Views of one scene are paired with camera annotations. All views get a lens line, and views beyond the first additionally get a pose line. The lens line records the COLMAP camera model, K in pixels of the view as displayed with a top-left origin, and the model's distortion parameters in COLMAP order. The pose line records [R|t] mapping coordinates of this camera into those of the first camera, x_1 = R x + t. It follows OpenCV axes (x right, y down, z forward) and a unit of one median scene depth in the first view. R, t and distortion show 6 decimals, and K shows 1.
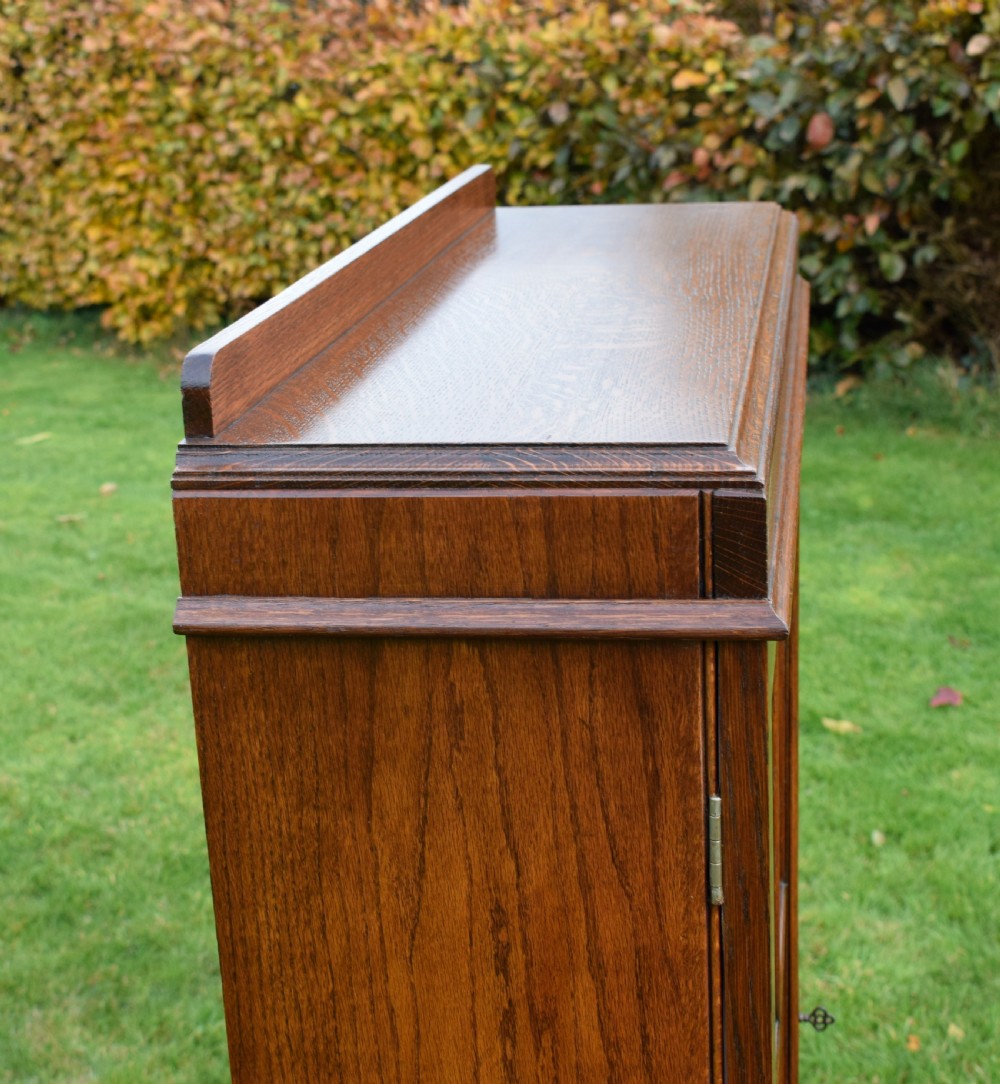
lens RADIAL K [[1883.8, 0, 490.4], [0, 1883.8, 540.1], [0, 0, 1]] dist [-0.016391, 0.000000]
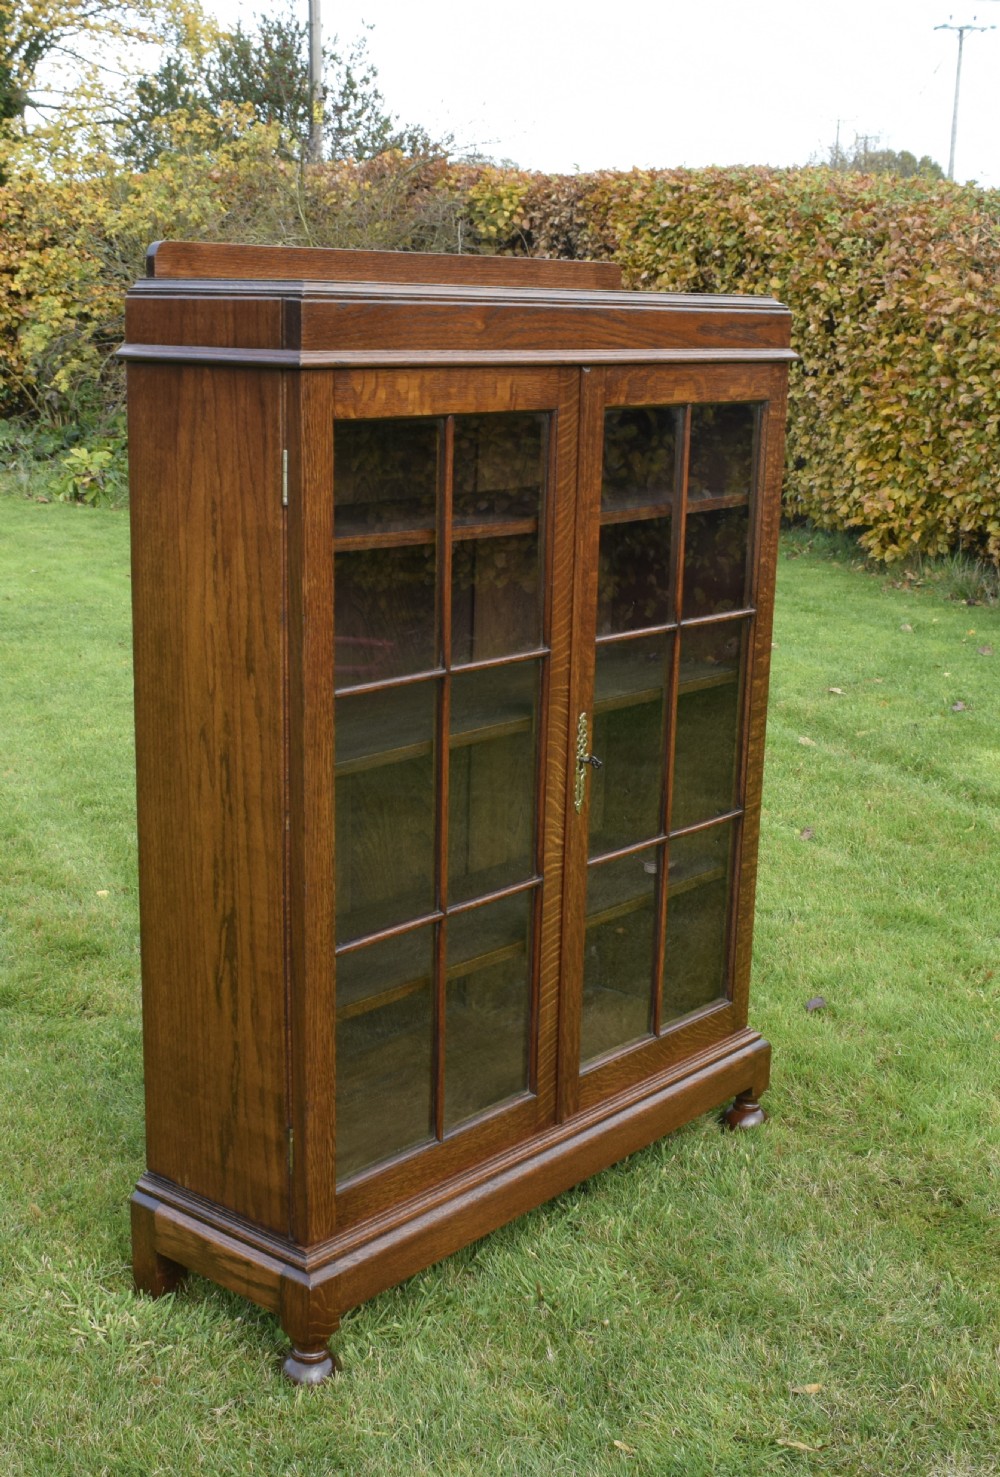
lens RADIAL K [[1813.5, 0, 484.3], [0, 1813.5, 737.6], [0, 0, 1]] dist [-0.021867, 0.000000]
pose [[0.849034, 0.187056, -0.494117, 0.189538], [-0.214006, 0.976830, 0.002070, 0.054899], [0.483056, 0.103986, 0.869393, -0.088203]]
